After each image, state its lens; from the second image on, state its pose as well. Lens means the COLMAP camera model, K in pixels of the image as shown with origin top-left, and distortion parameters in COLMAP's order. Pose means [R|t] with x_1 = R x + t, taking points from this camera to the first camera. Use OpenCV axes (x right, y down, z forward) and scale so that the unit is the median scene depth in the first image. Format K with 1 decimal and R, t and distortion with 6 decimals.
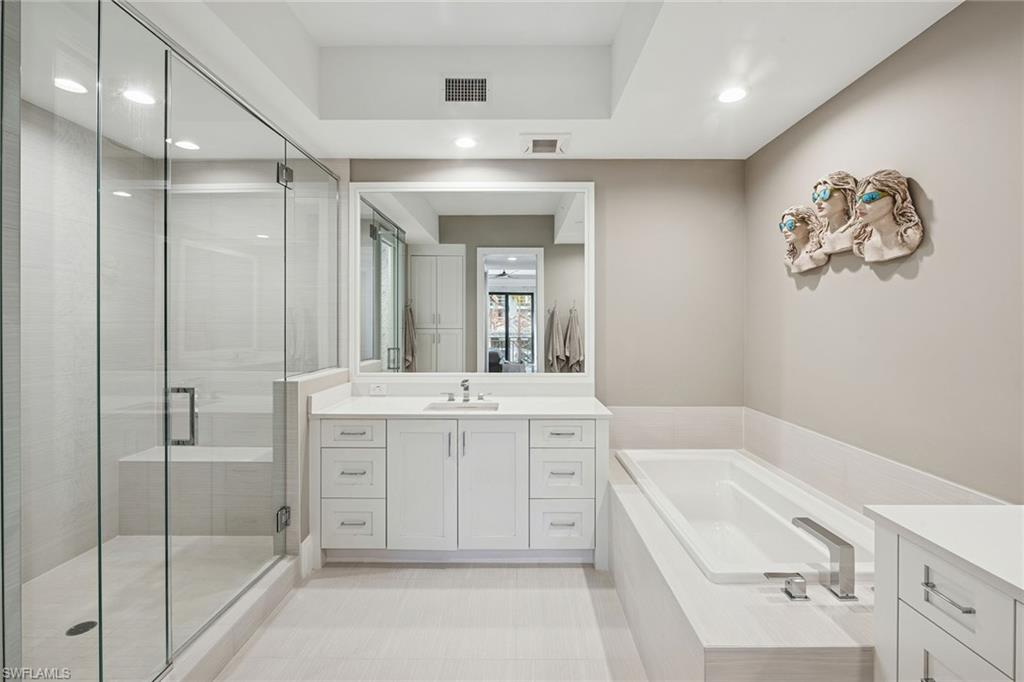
lens RADIAL K [[449.5, 0, 511.6], [0, 449.5, 329.9], [0, 0, 1]] dist [-0.000823, -0.000343]
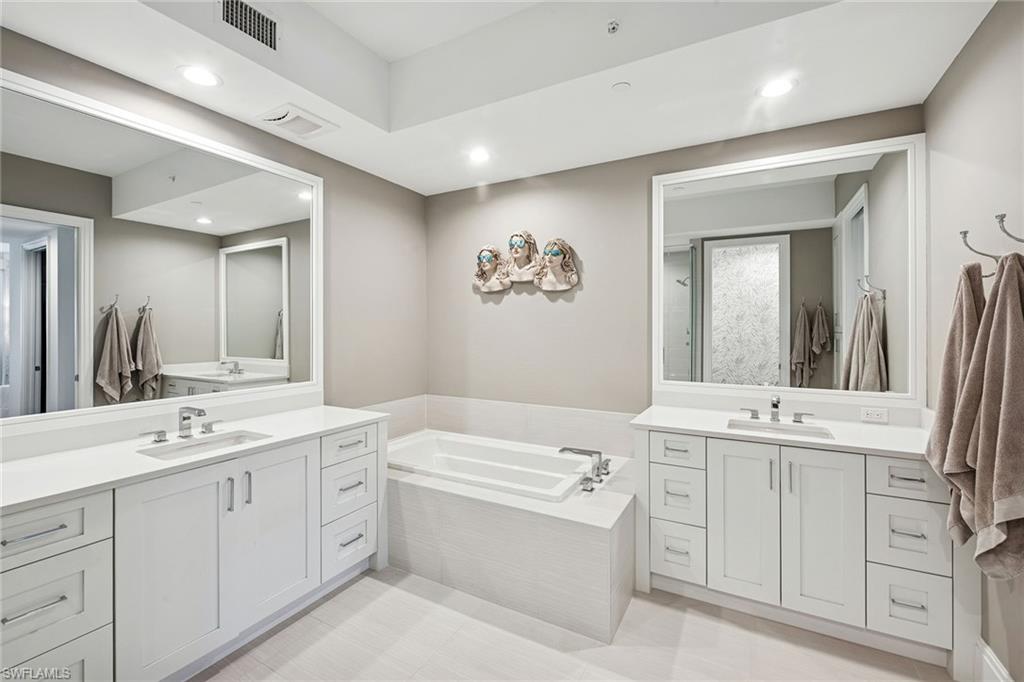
lens RADIAL K [[449.5, 0, 494.4], [0, 449.5, 329.9], [0, 0, 1]] dist [-0.000823, -0.000343]
pose [[0.486440, -0.006660, 0.873689, -0.645964], [0.011962, 0.999928, 0.000962, -0.008326], [-0.873632, 0.009983, 0.486484, 0.311659]]
